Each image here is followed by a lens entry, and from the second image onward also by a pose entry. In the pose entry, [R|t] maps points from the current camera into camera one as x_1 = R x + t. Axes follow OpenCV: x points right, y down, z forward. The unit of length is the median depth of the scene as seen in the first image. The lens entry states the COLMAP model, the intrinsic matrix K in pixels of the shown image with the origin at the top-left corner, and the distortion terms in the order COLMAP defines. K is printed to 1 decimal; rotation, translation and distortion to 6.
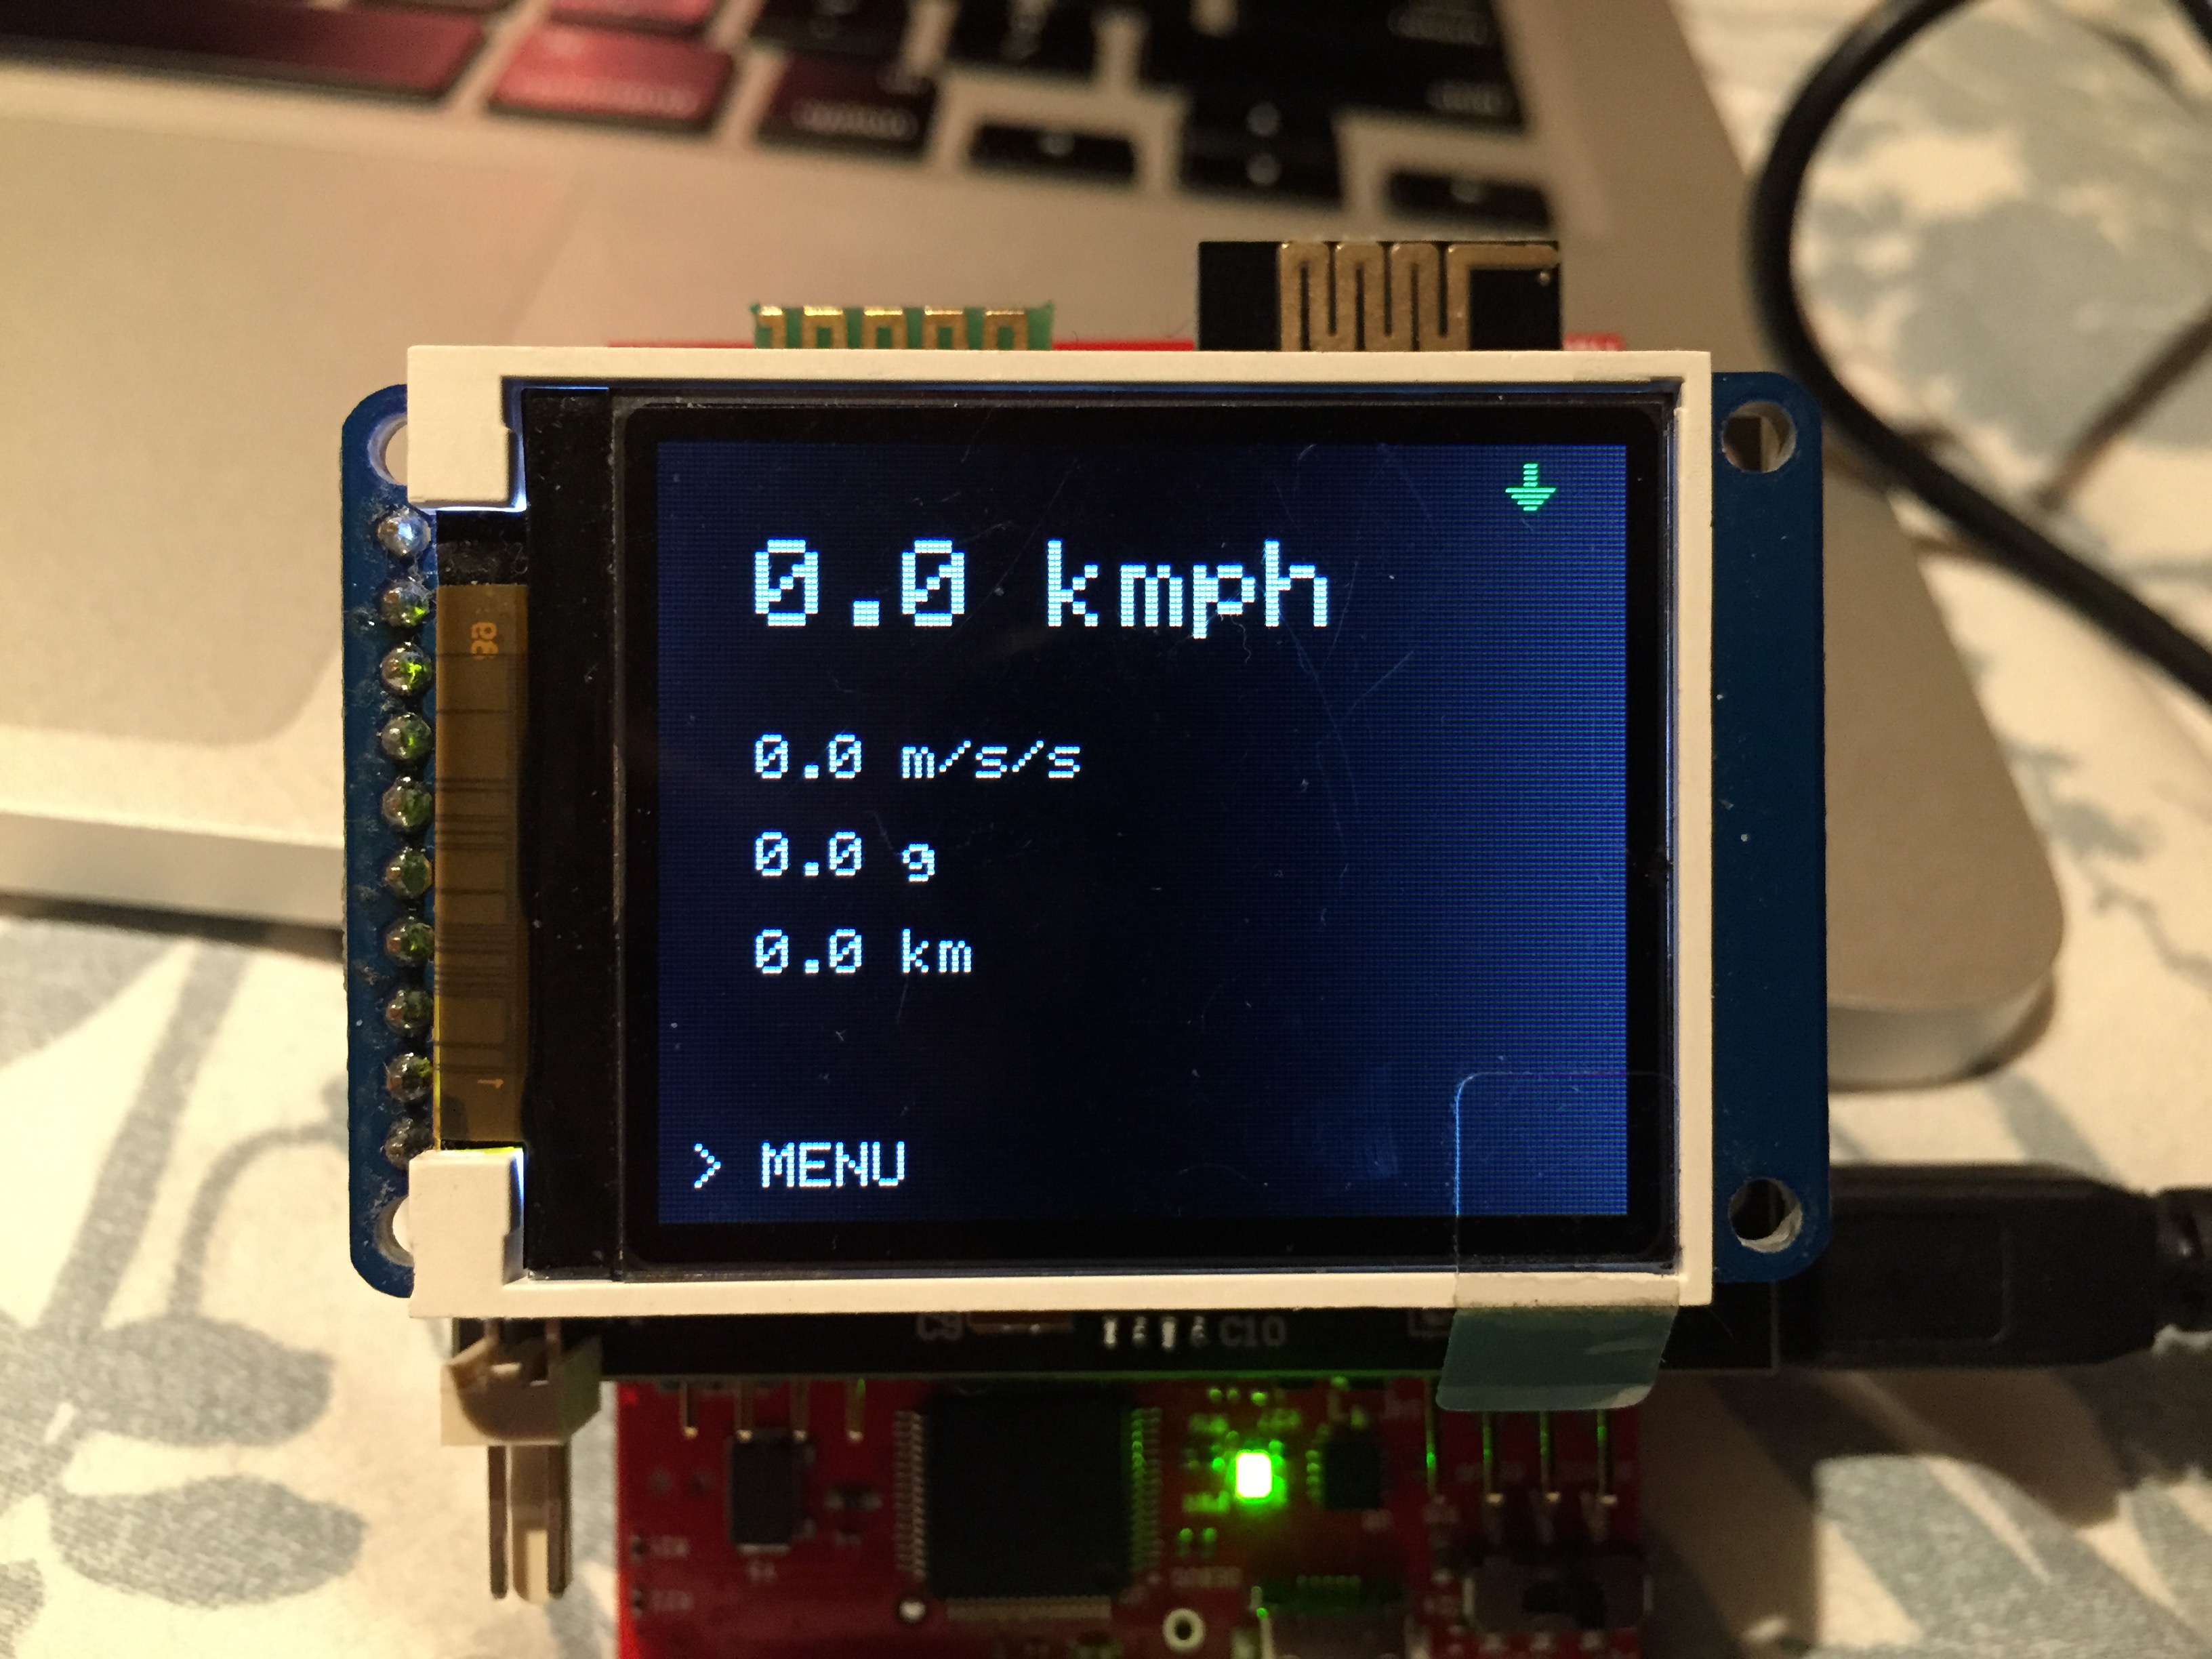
lens RADIAL K [[2010.0, 0, 1106.0], [0, 2010.0, 829.5], [0, 0, 1]] dist [0.070021, -0.197488]
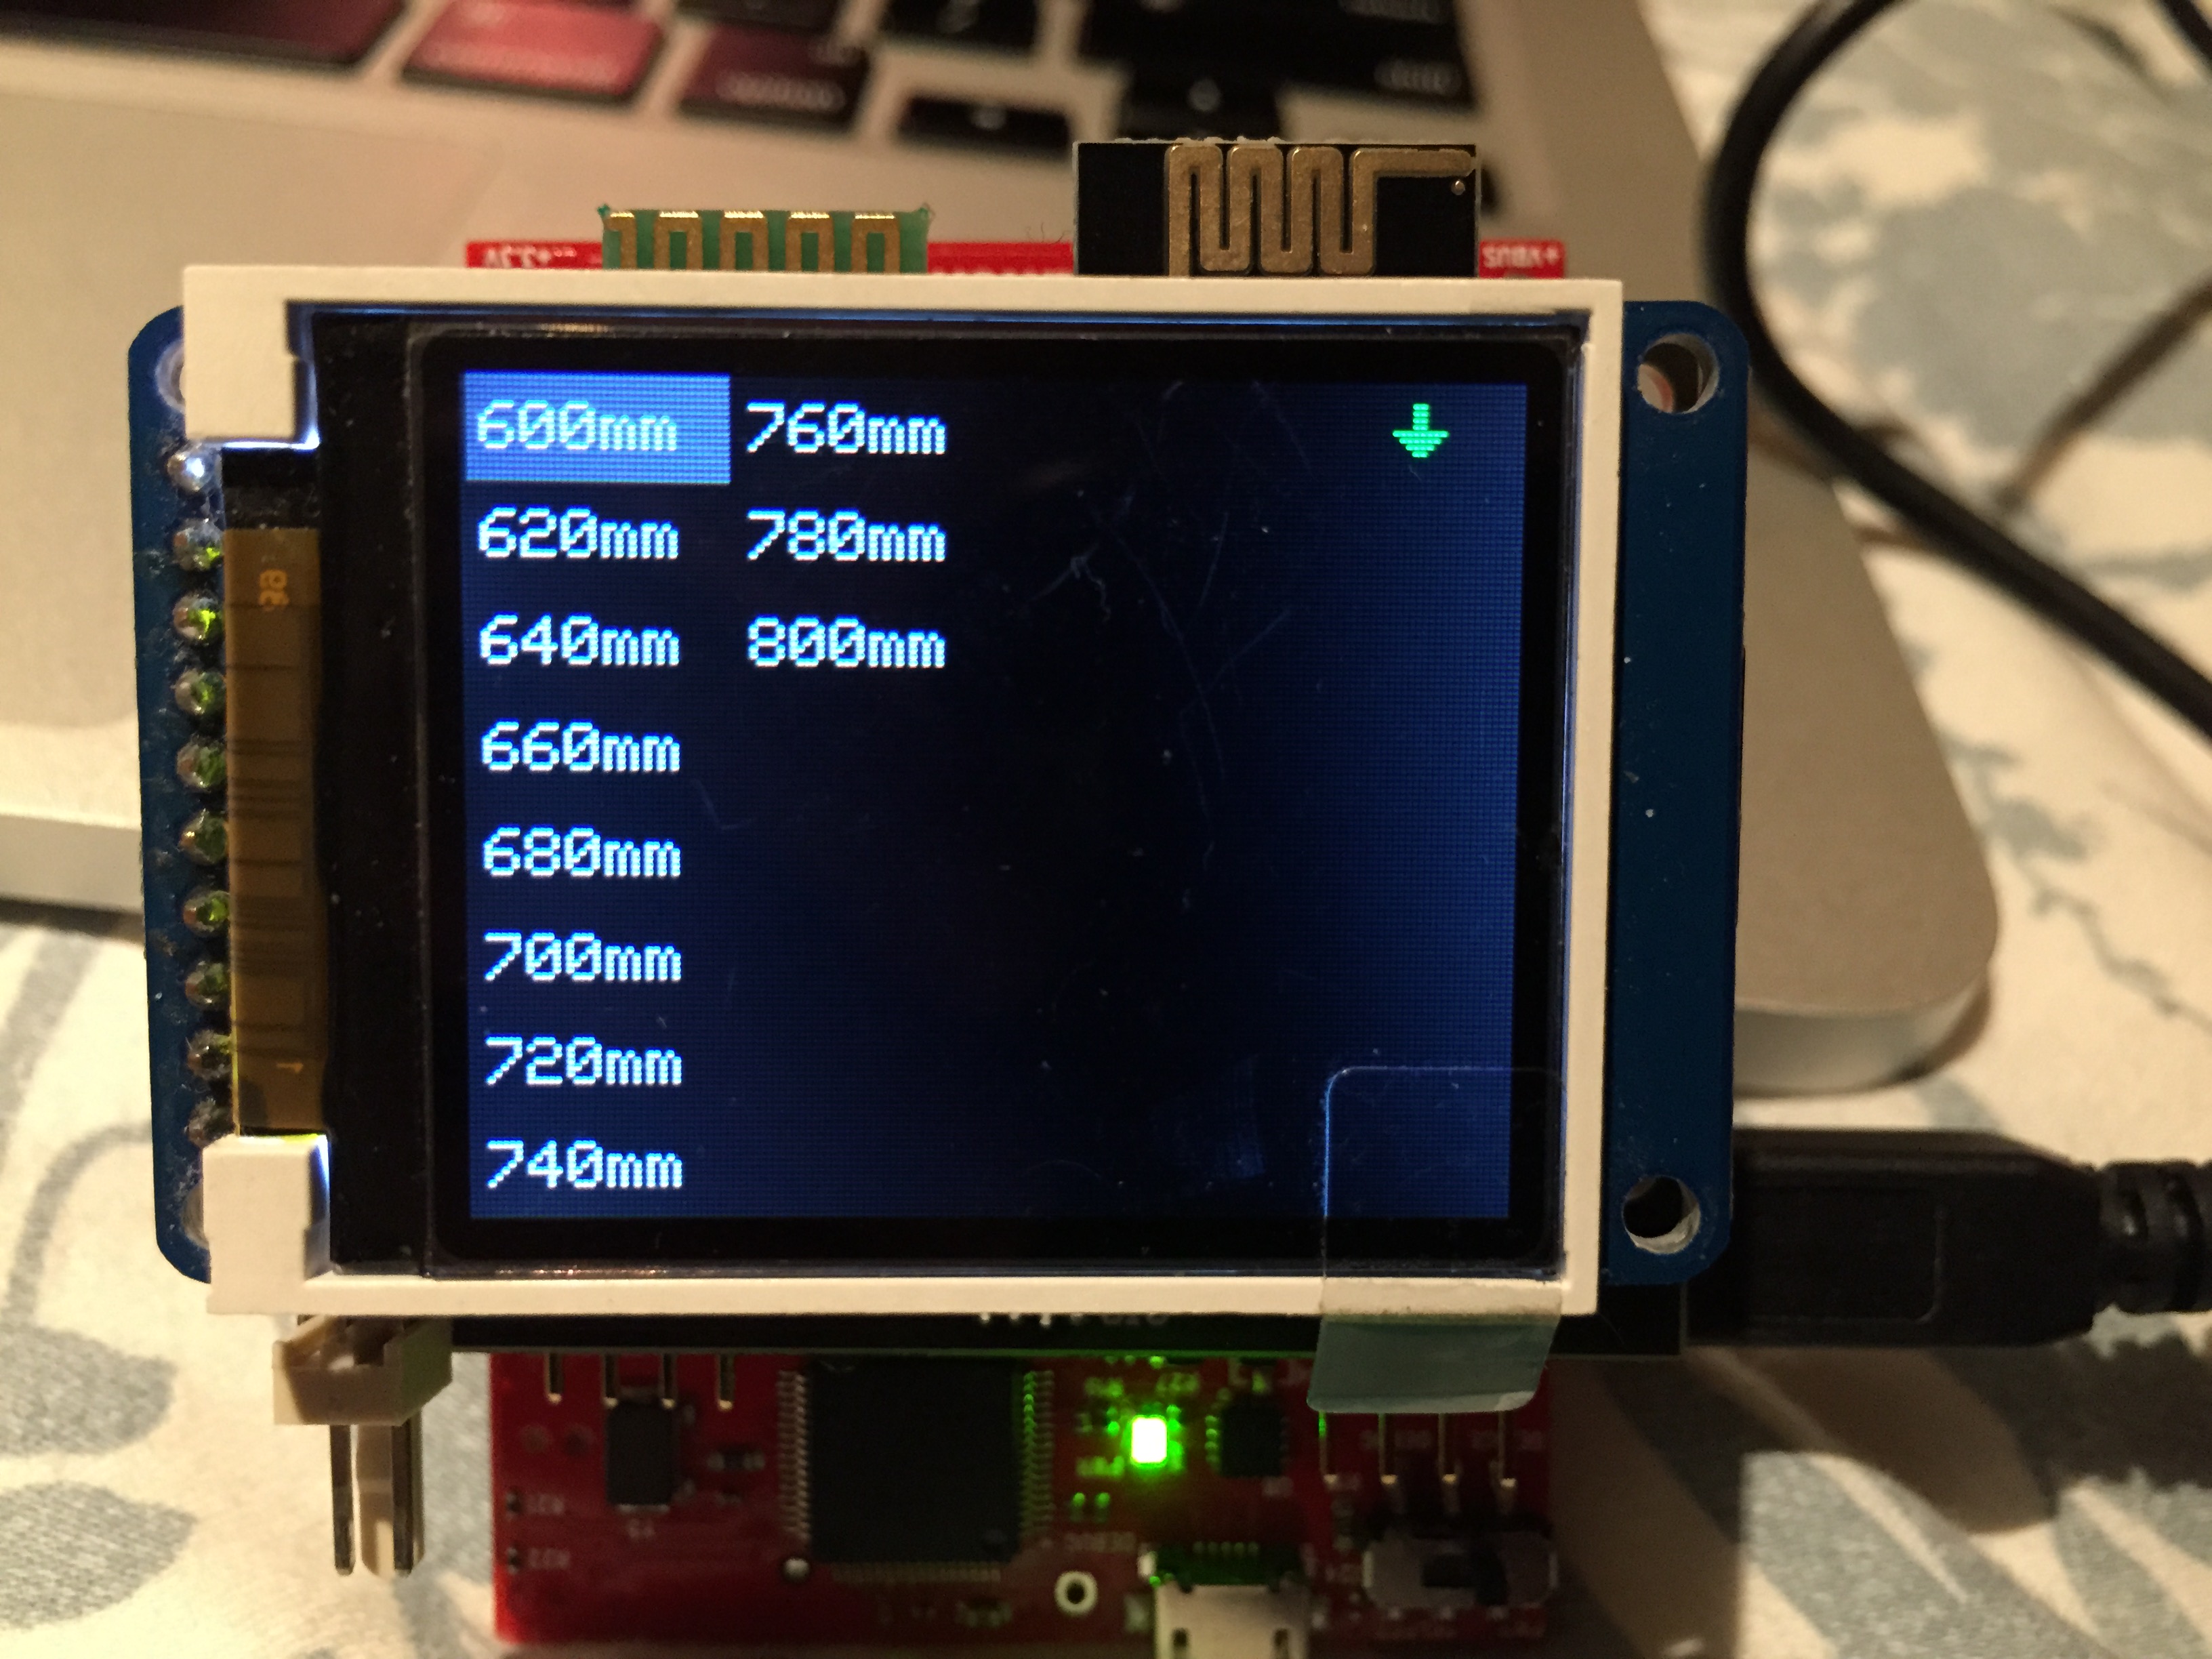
lens RADIAL K [[2005.7, 0, 1106.8], [0, 2005.7, 825.8], [0, 0, 1]] dist [0.075771, -0.208977]
pose [[0.999898, 0.010460, -0.009686, 0.077466], [-0.009771, 0.997592, 0.068667, -0.051403], [0.010381, -0.068566, 0.997593, 0.078533]]
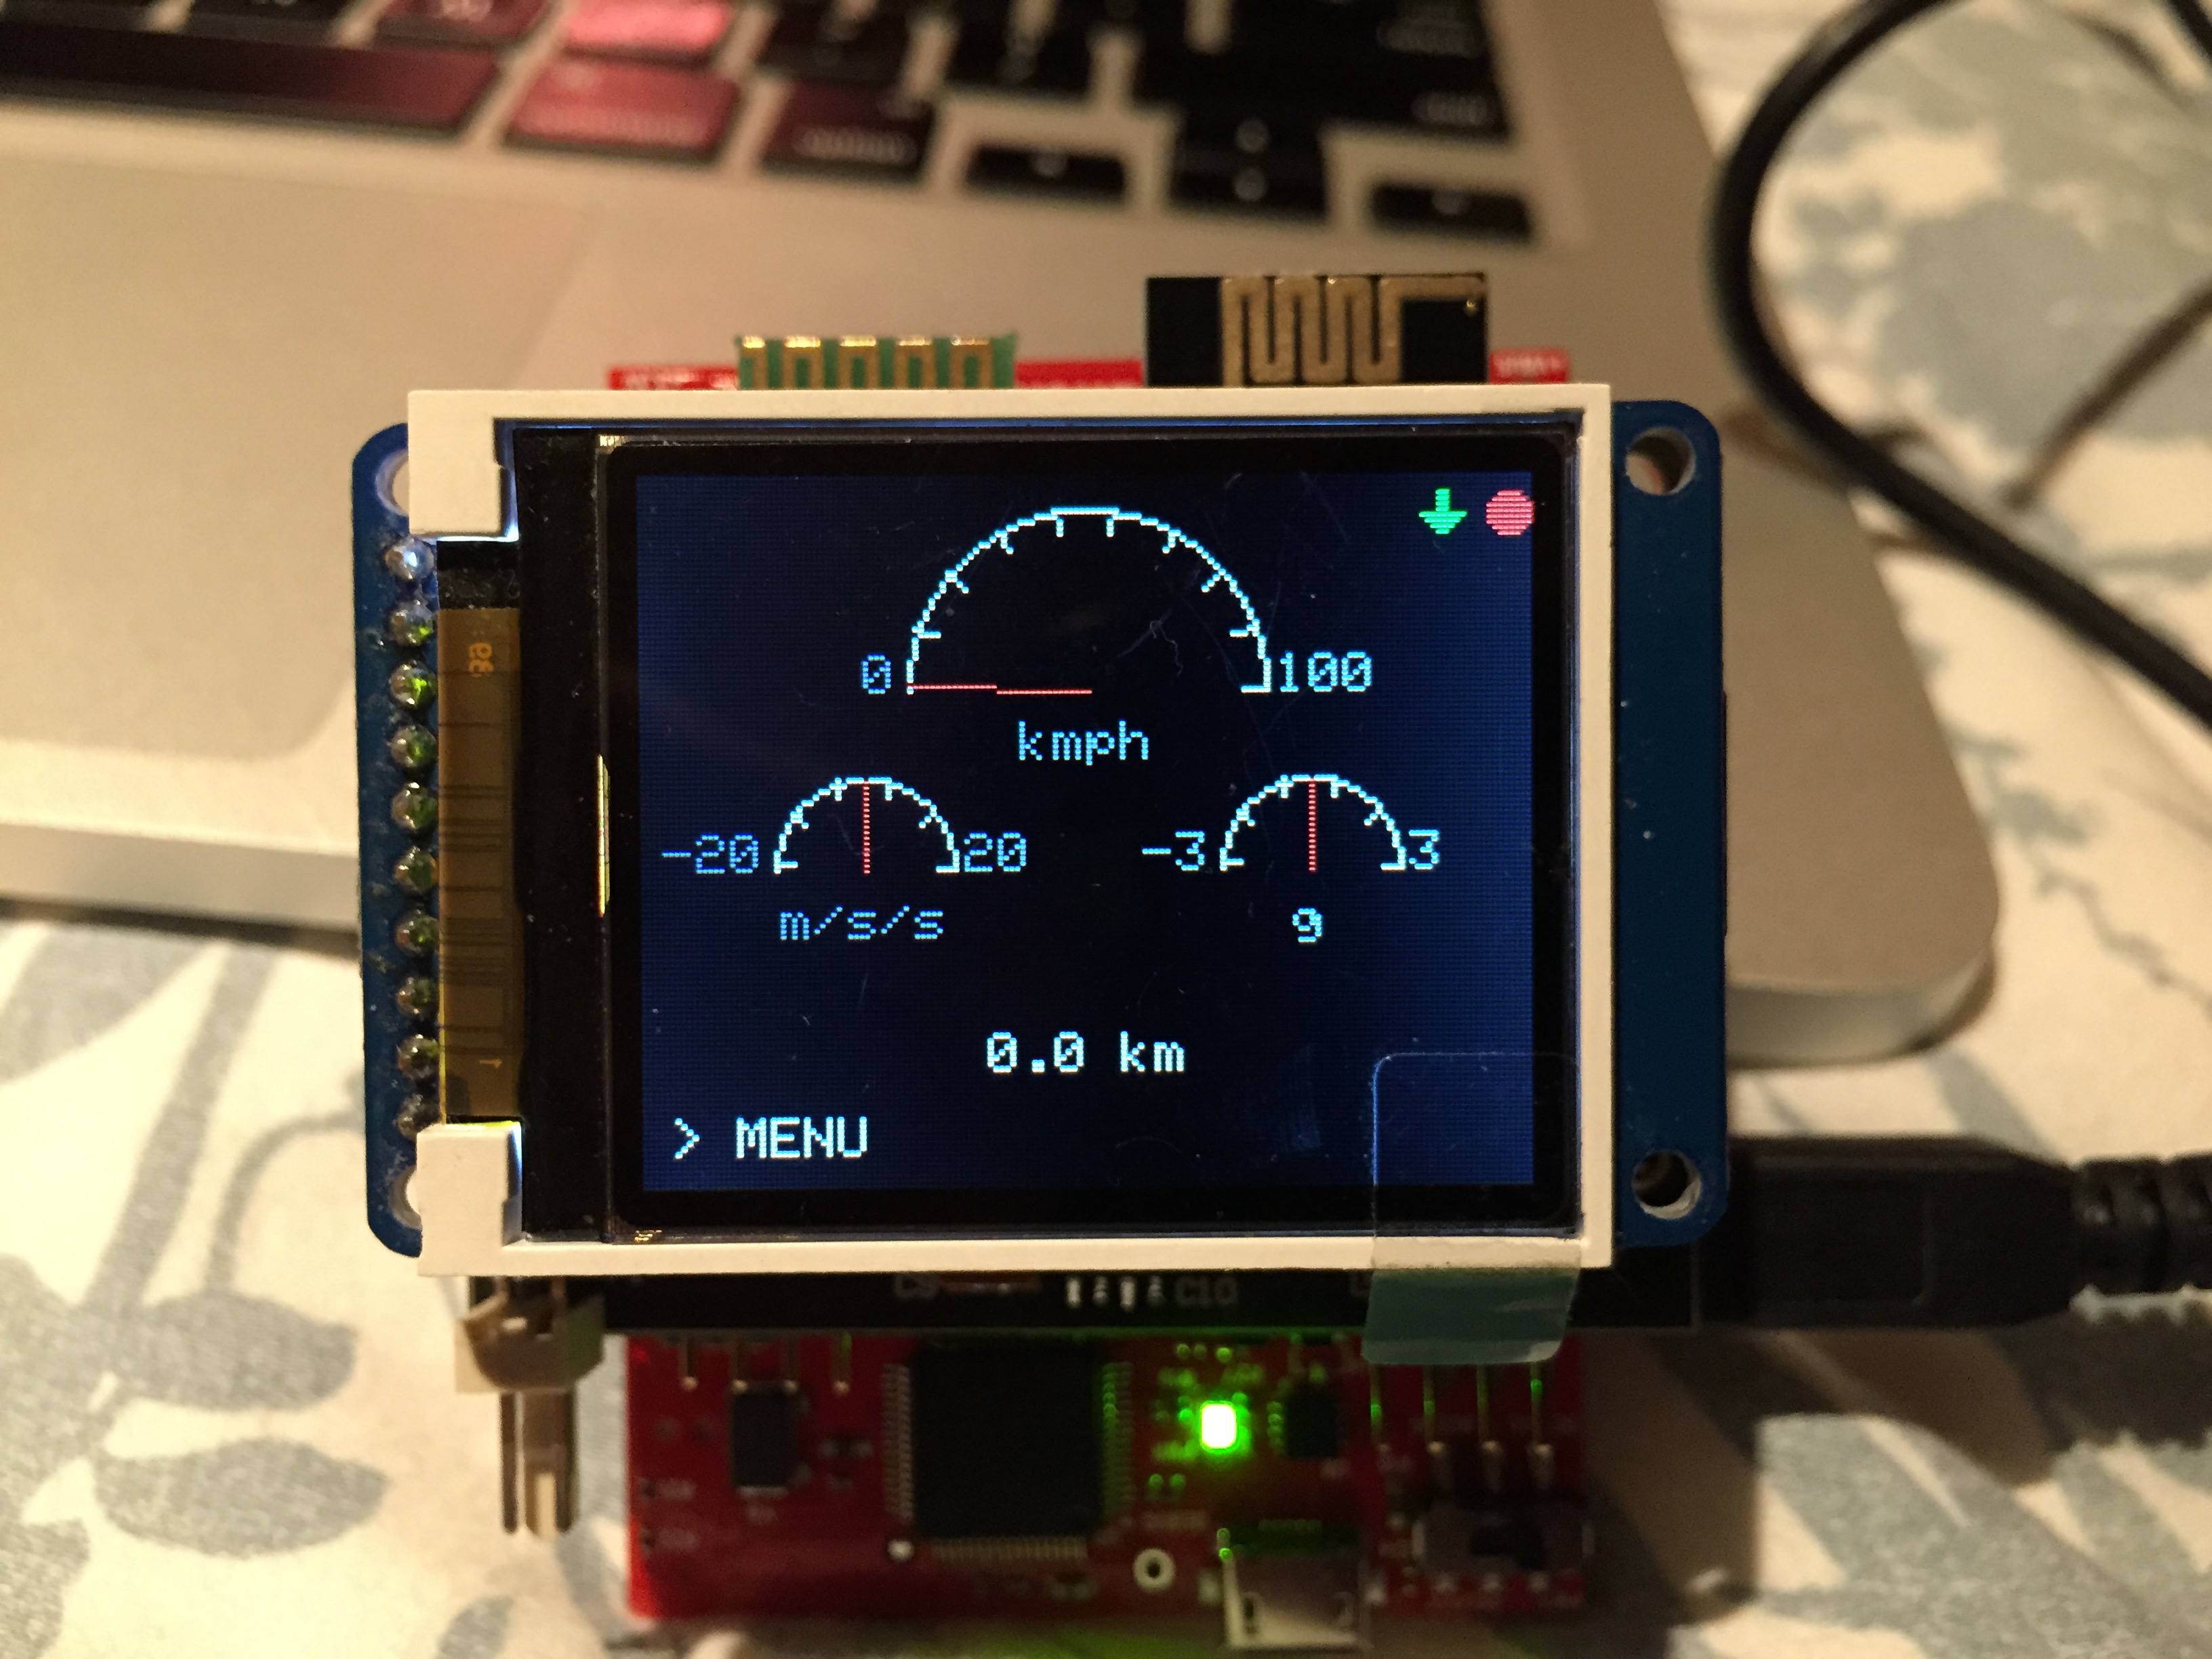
lens RADIAL K [[2036.3, 0, 1110.3], [0, 2036.3, 821.8], [0, 0, 1]] dist [0.043481, -0.103974]
pose [[0.999594, -0.003315, -0.028290, 0.061658], [0.003794, 0.999850, 0.016902, -0.022289], [0.028230, -0.017002, 0.999457, -0.094242]]
